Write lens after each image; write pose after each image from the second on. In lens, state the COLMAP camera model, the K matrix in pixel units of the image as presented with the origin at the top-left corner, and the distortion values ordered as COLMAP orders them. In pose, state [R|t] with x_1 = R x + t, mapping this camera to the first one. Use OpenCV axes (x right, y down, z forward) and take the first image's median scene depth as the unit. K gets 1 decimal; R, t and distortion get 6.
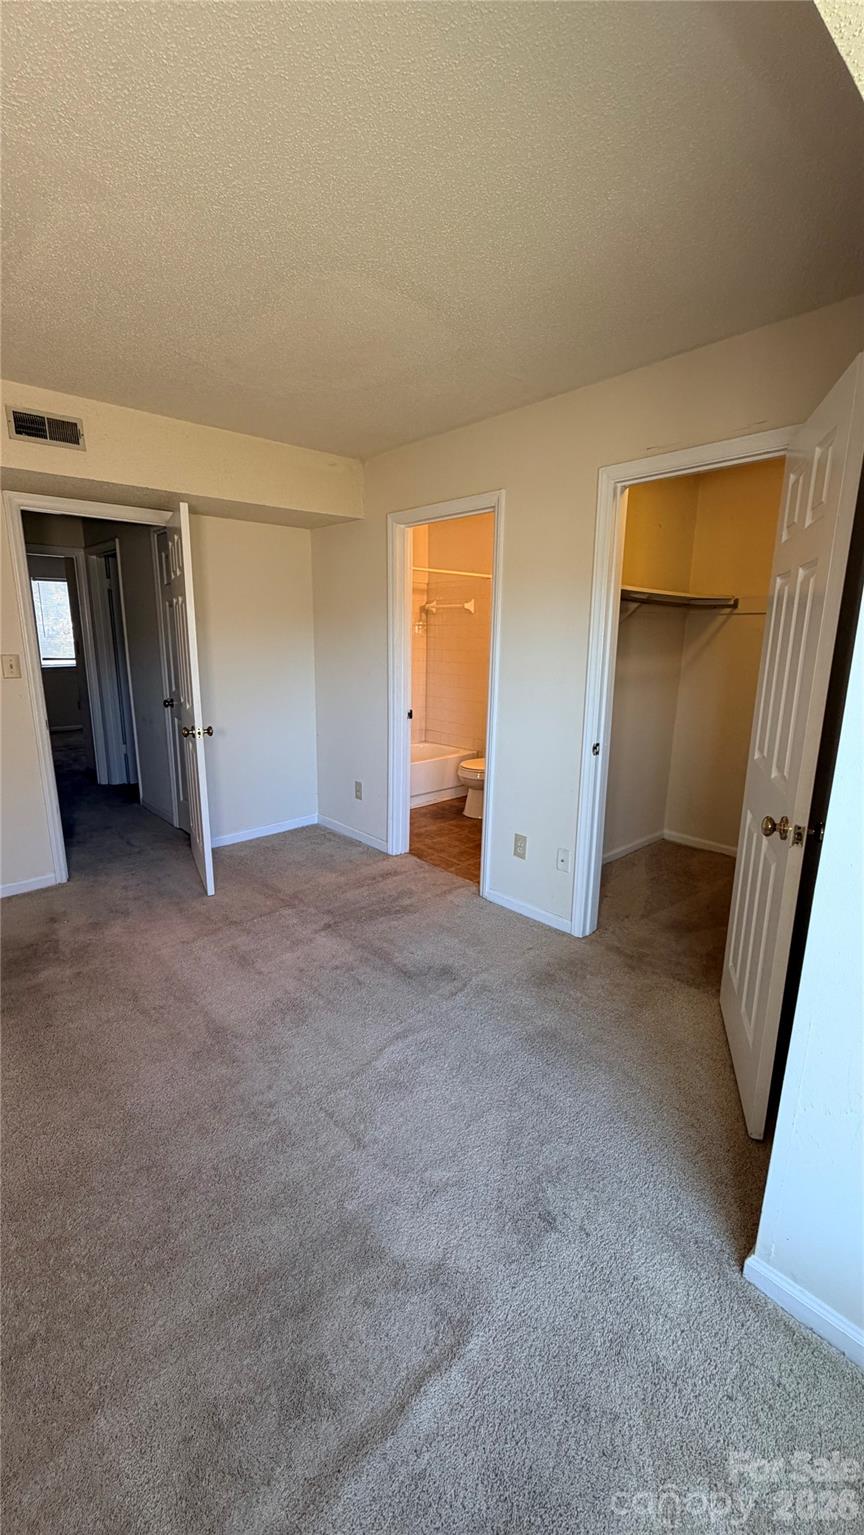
lens RADIAL K [[611.3, 0, 432.0], [0, 611.3, 767.5], [0, 0, 1]] dist [0.000021, 0.000055]
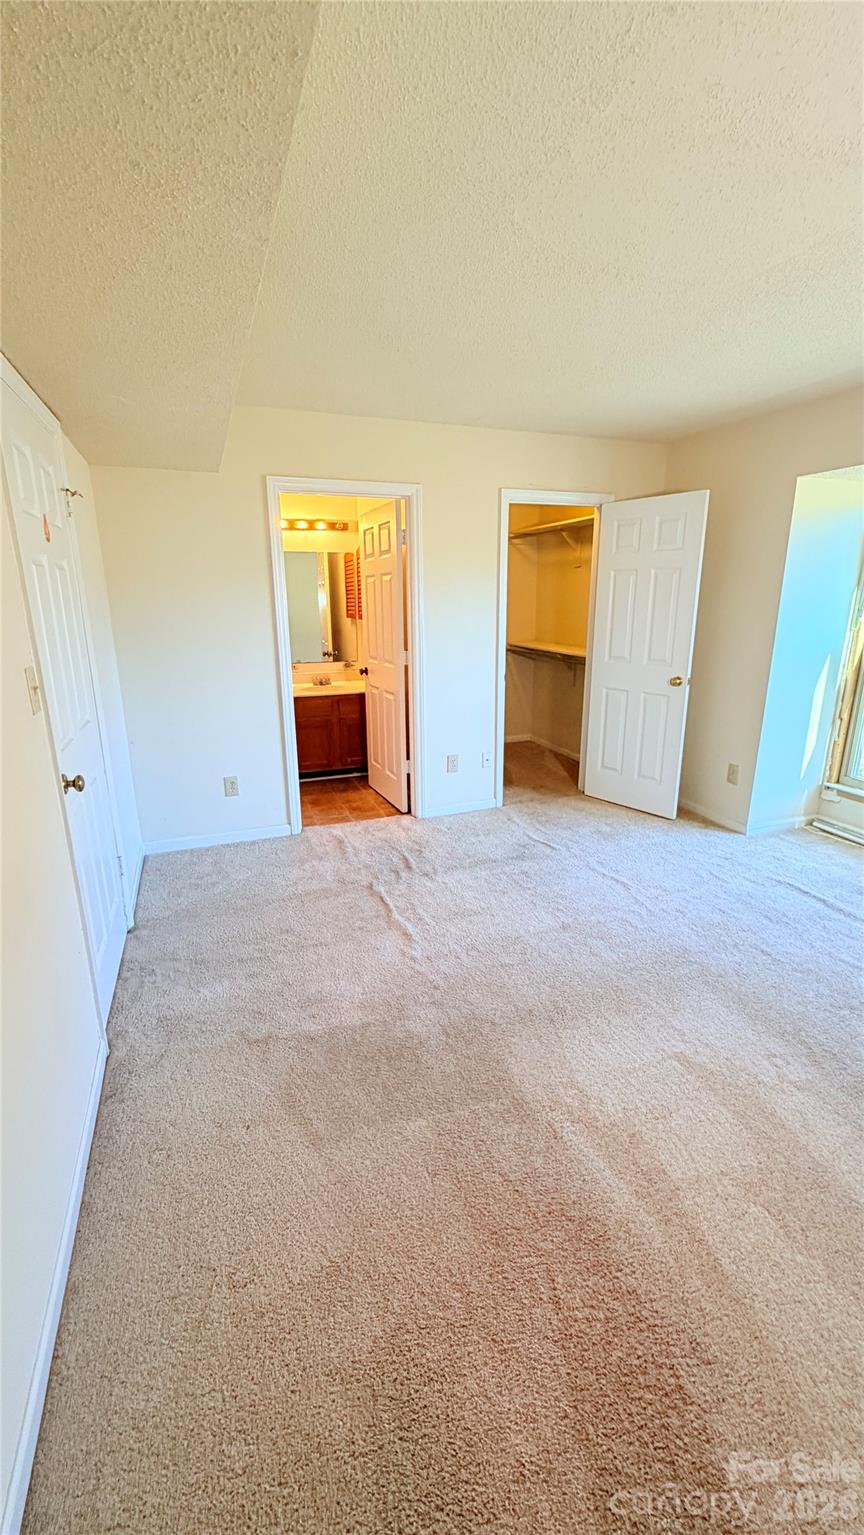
lens RADIAL K [[611.3, 0, 432.0], [0, 611.3, 767.5], [0, 0, 1]] dist [0.000021, 0.000055]
pose [[0.370420, -0.268717, 0.889146, -1.189791], [0.212635, 0.956352, 0.200444, -0.156173], [-0.904199, 0.114815, 0.411390, 0.558753]]
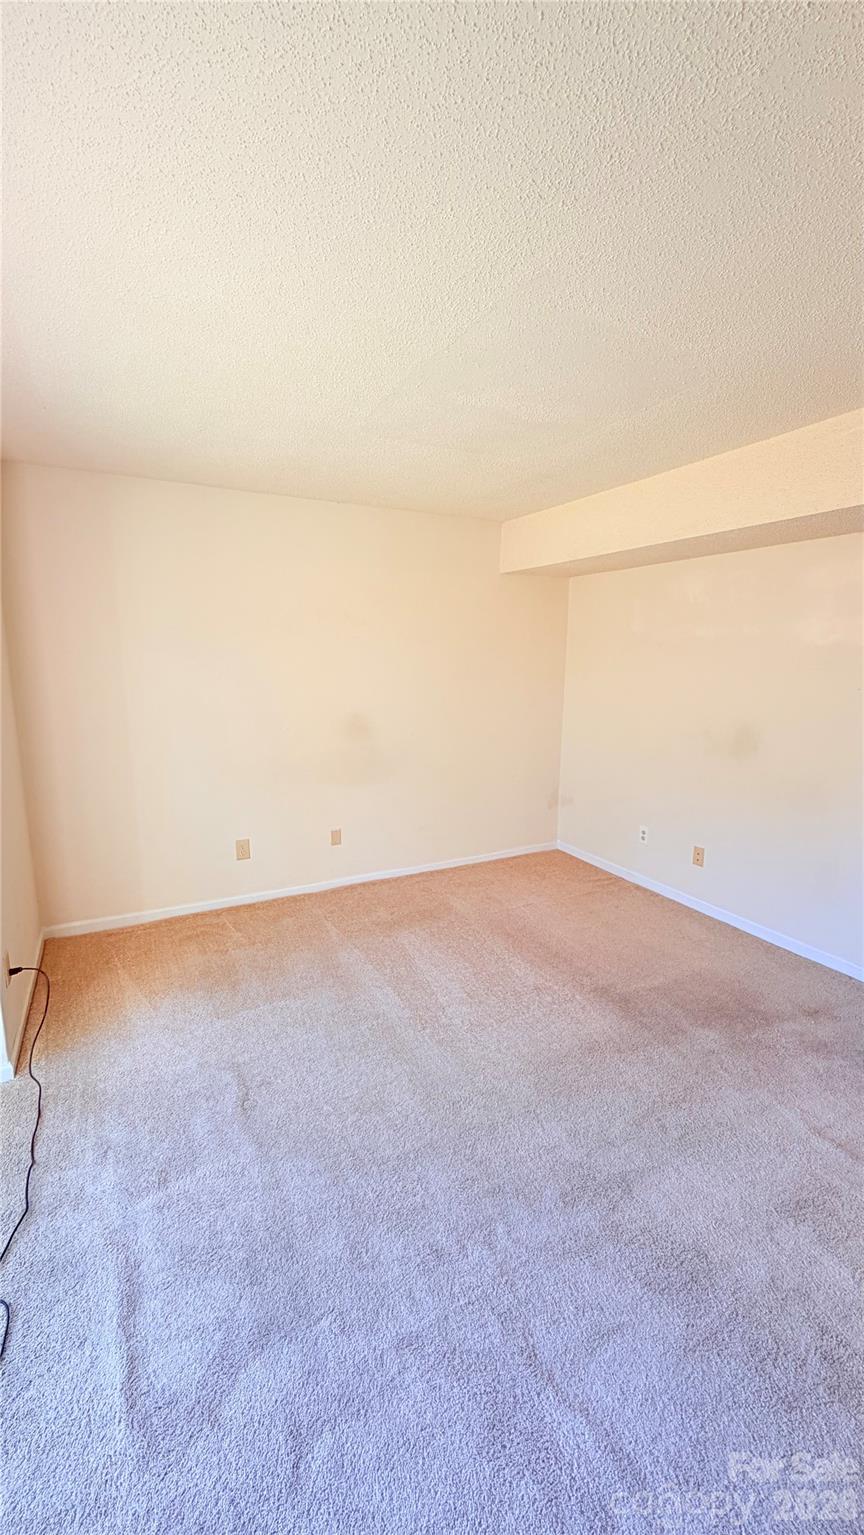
lens RADIAL K [[611.3, 0, 432.0], [0, 611.3, 767.5], [0, 0, 1]] dist [0.000021, 0.000055]
pose [[-0.244938, 0.170341, -0.954457, 0.314509], [-0.222223, 0.948374, 0.226283, -0.175577], [0.943728, 0.267527, -0.194439, 0.620103]]
